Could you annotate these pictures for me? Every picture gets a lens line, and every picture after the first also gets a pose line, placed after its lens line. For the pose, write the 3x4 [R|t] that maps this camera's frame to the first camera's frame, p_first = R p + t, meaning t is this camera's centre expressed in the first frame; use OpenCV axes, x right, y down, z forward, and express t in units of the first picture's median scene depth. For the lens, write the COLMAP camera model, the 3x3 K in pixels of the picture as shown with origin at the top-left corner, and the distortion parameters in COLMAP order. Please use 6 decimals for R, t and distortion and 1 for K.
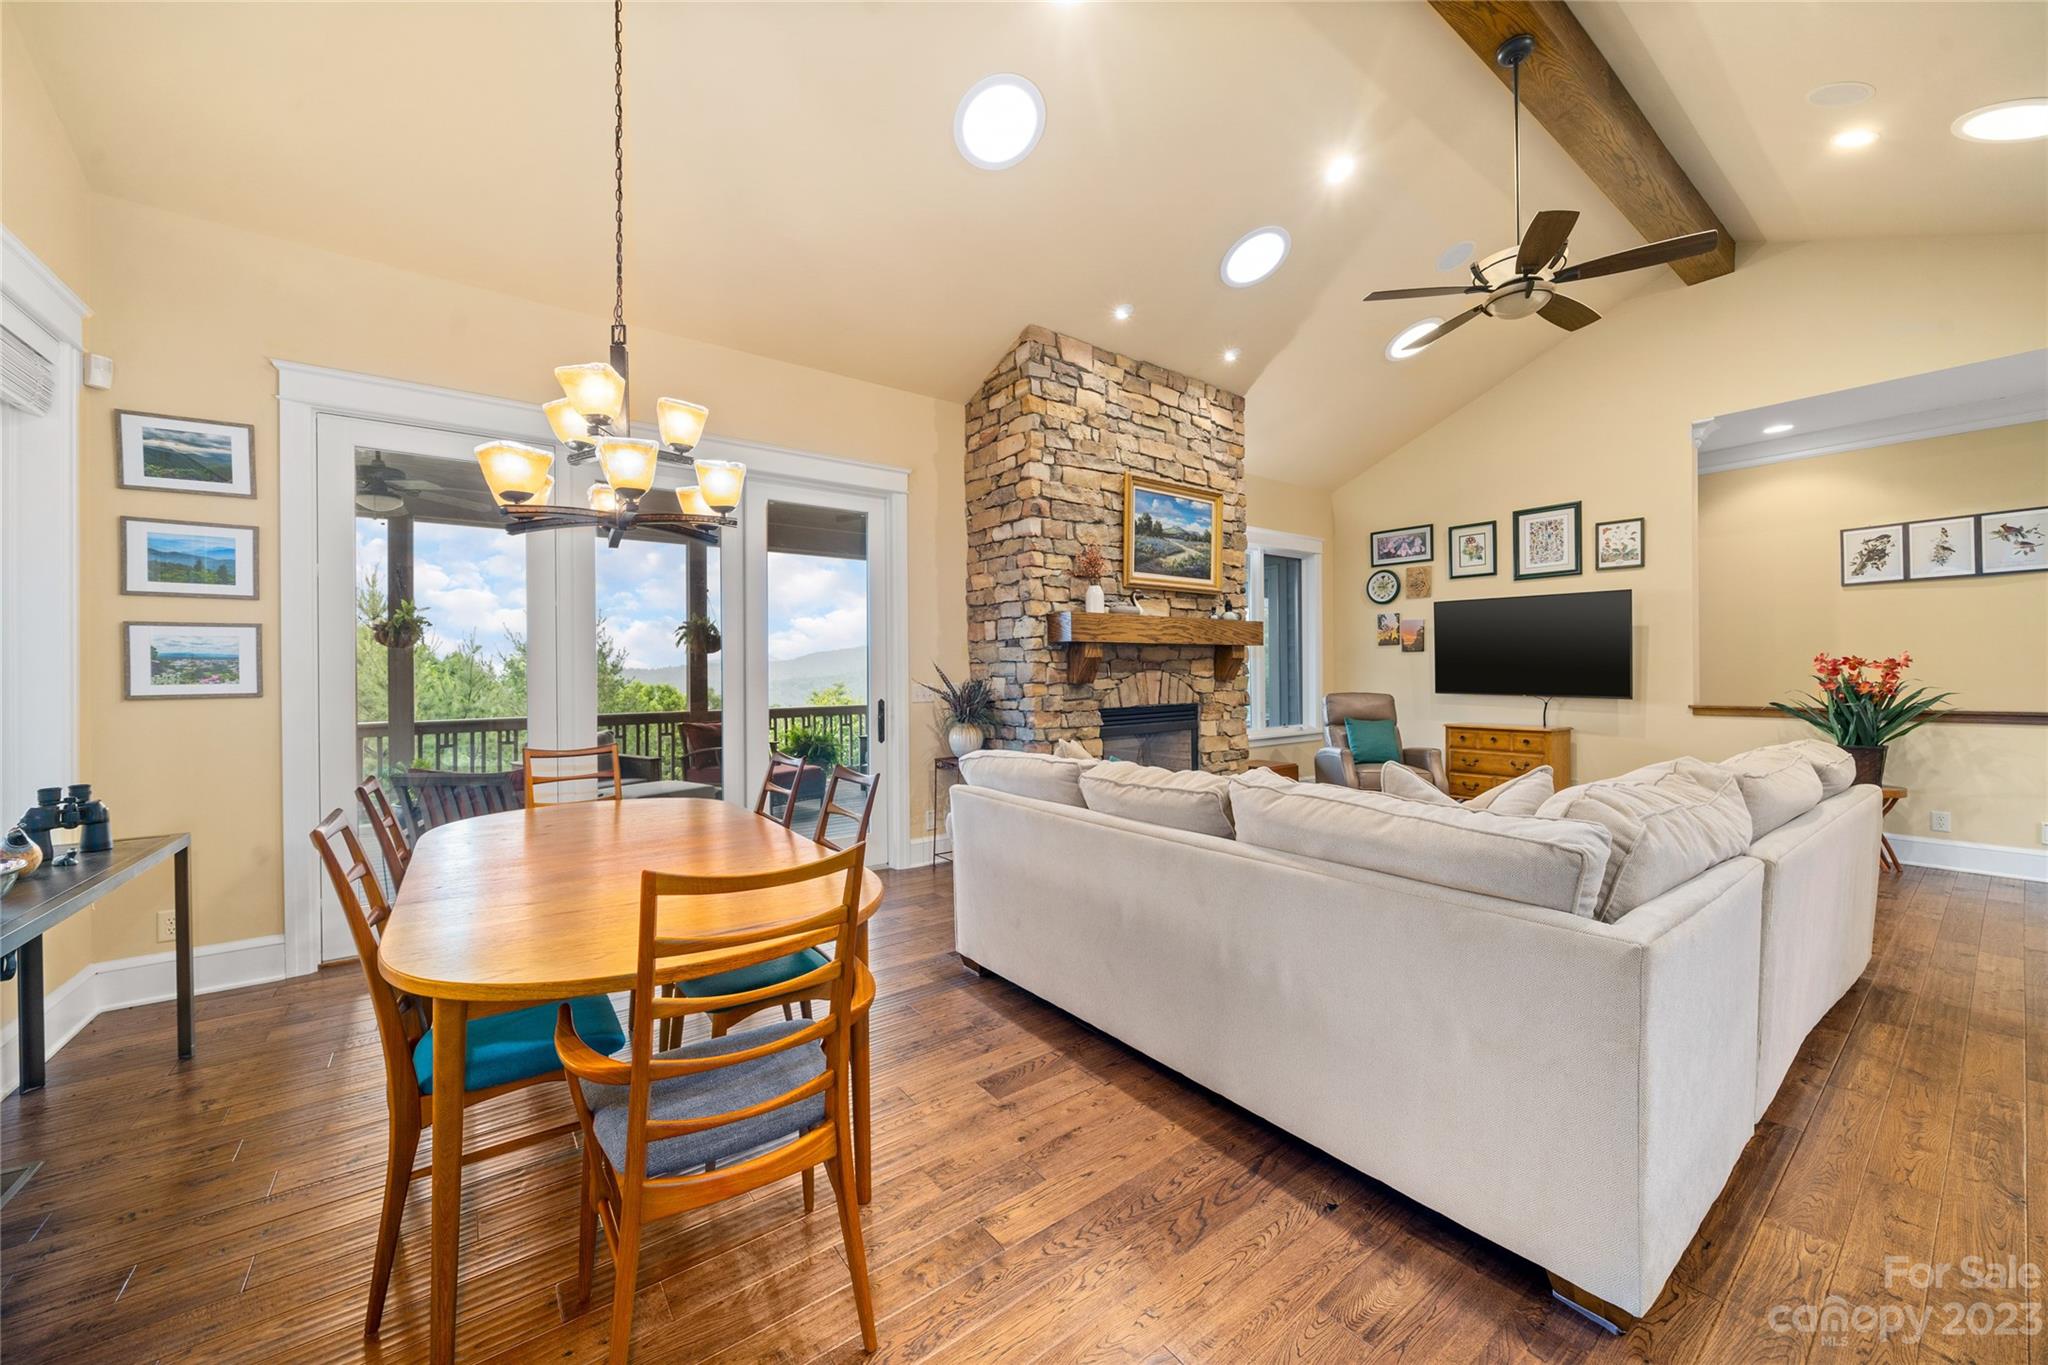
lens RADIAL K [[742.6, 0, 1024.7], [0, 742.6, 680.3], [0, 0, 1]] dist [-0.006081, -0.000543]
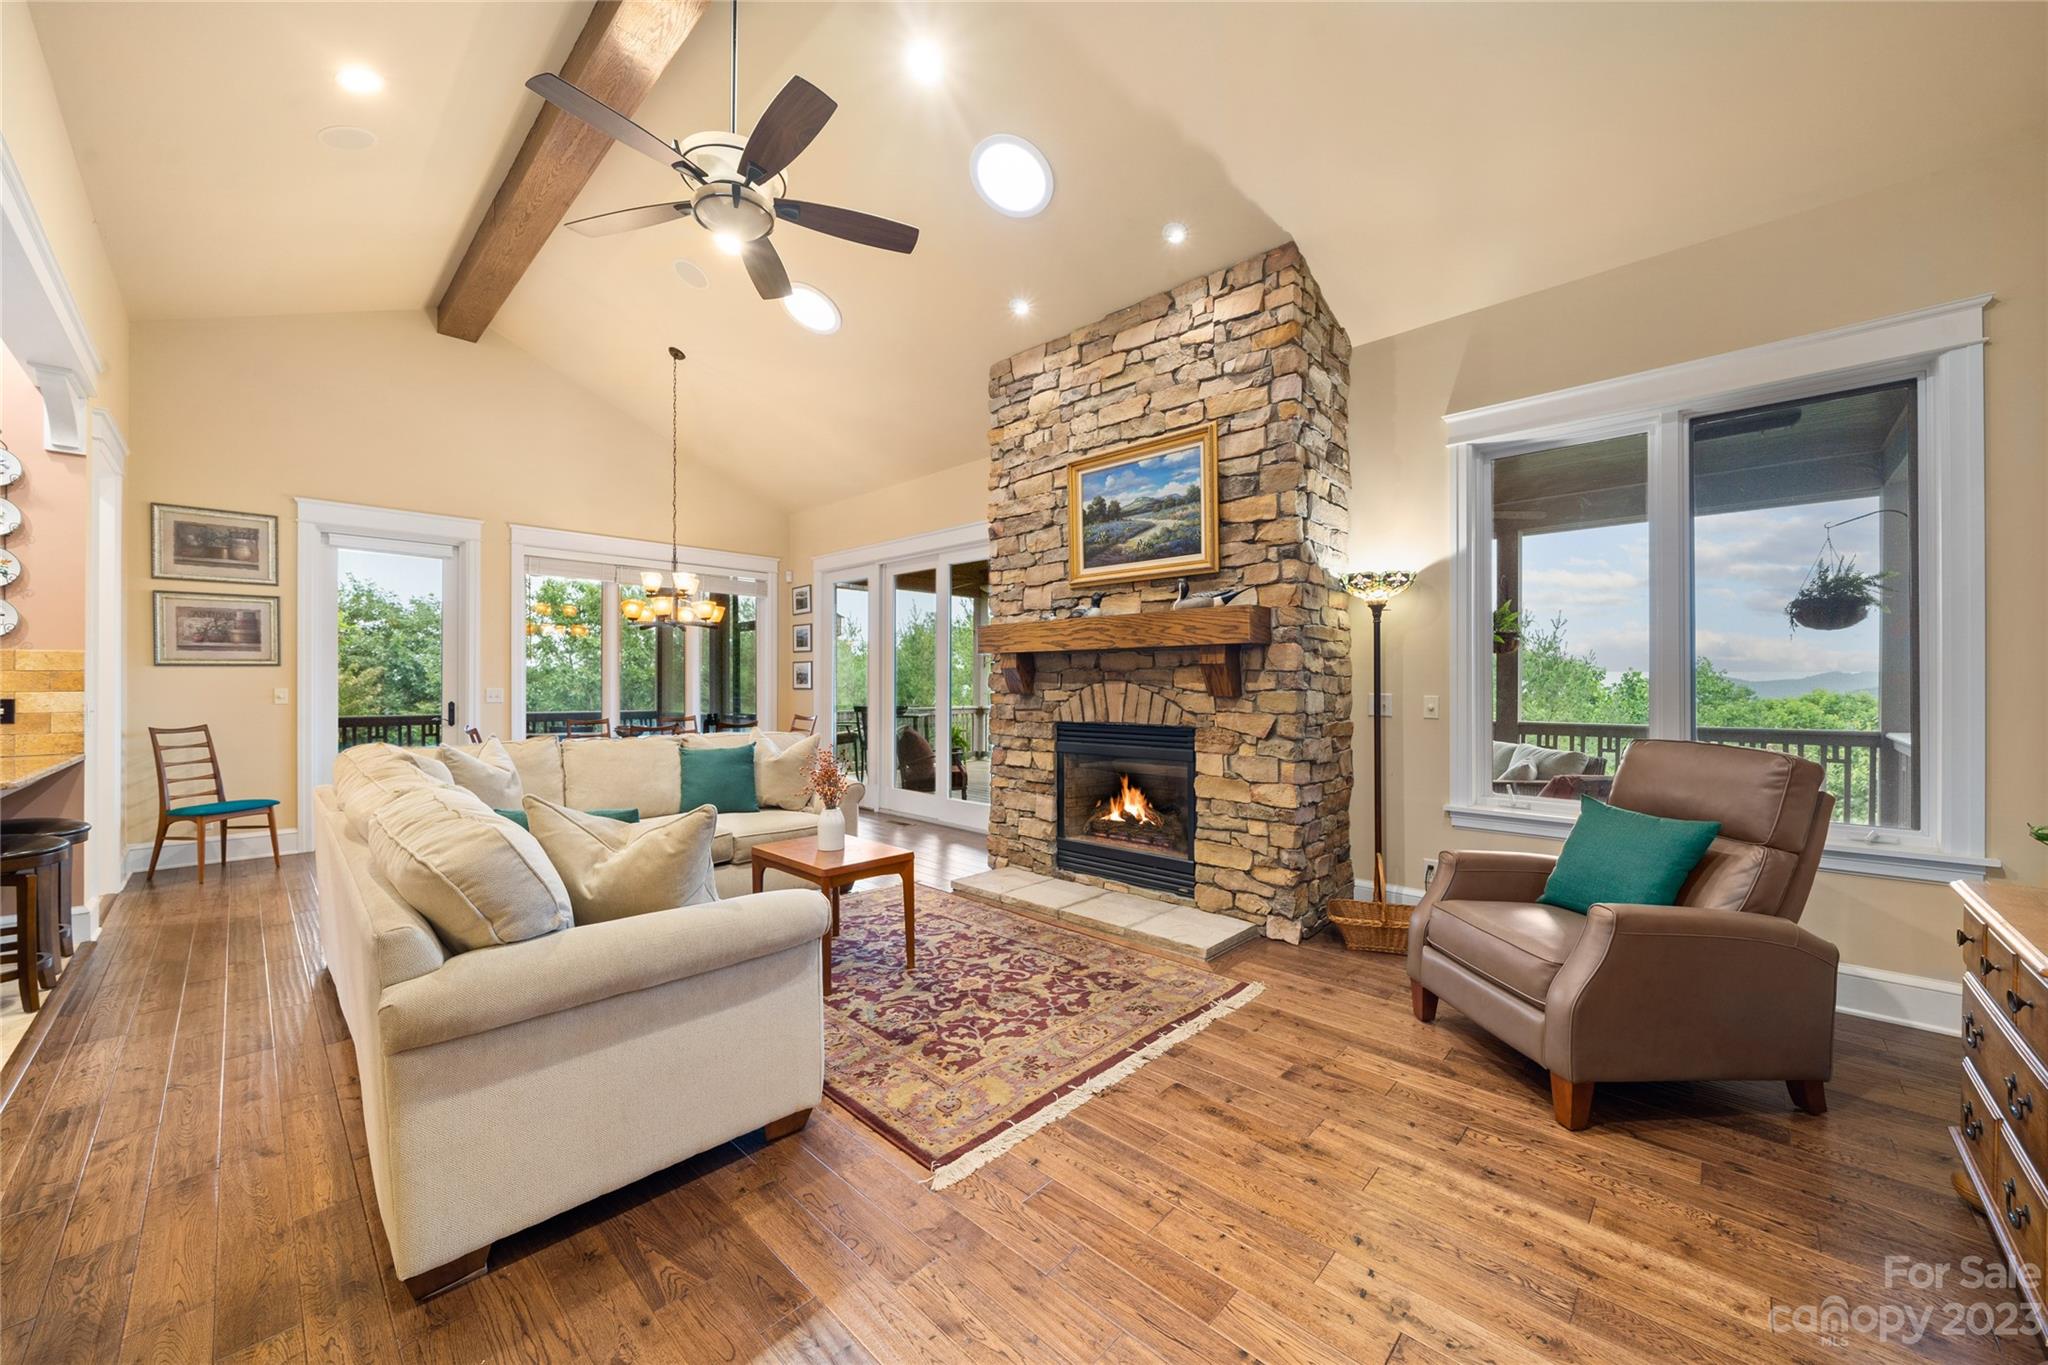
lens RADIAL K [[742.6, 0, 1027.5], [0, 742.6, 688.1], [0, 0, 1]] dist [-0.006081, -0.000543]
pose [[0.179444, 0.016950, -0.983622, 0.963798], [-0.010514, 0.999827, 0.015311, -0.017089], [0.983712, 0.007595, 0.179592, 0.747516]]
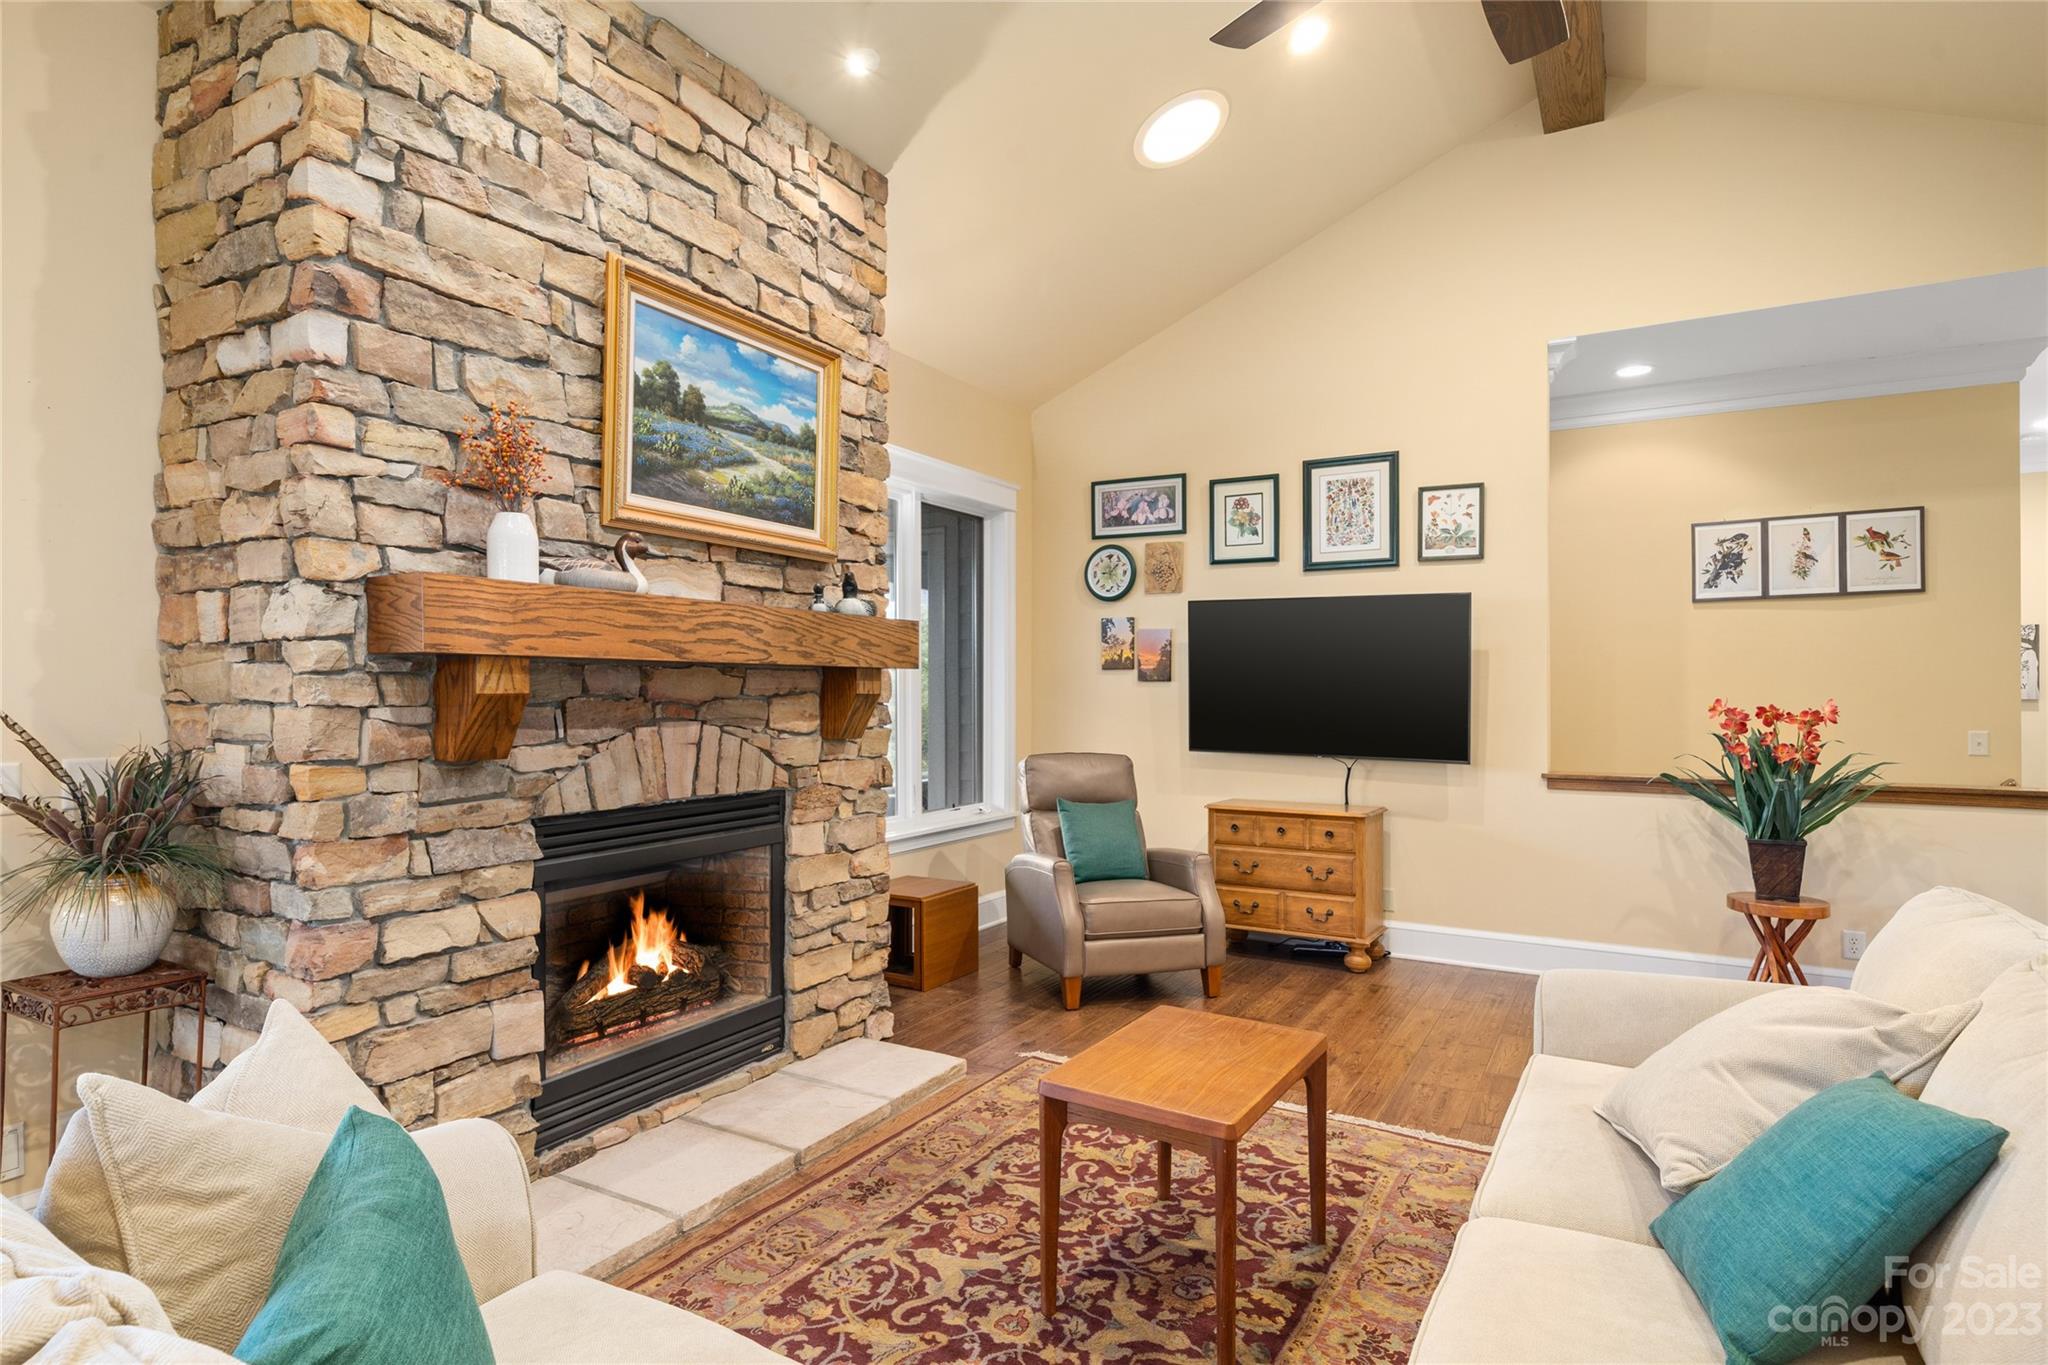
lens RADIAL K [[1059.1, 0, 1014.1], [0, 1059.1, 695.7], [0, 0, 1]] dist [0.001578, -0.000444]
pose [[0.920915, 0.010665, 0.389618, 0.109370], [-0.007111, 0.999919, -0.010561, -0.023179], [-0.389699, 0.006955, 0.920916, 0.336851]]
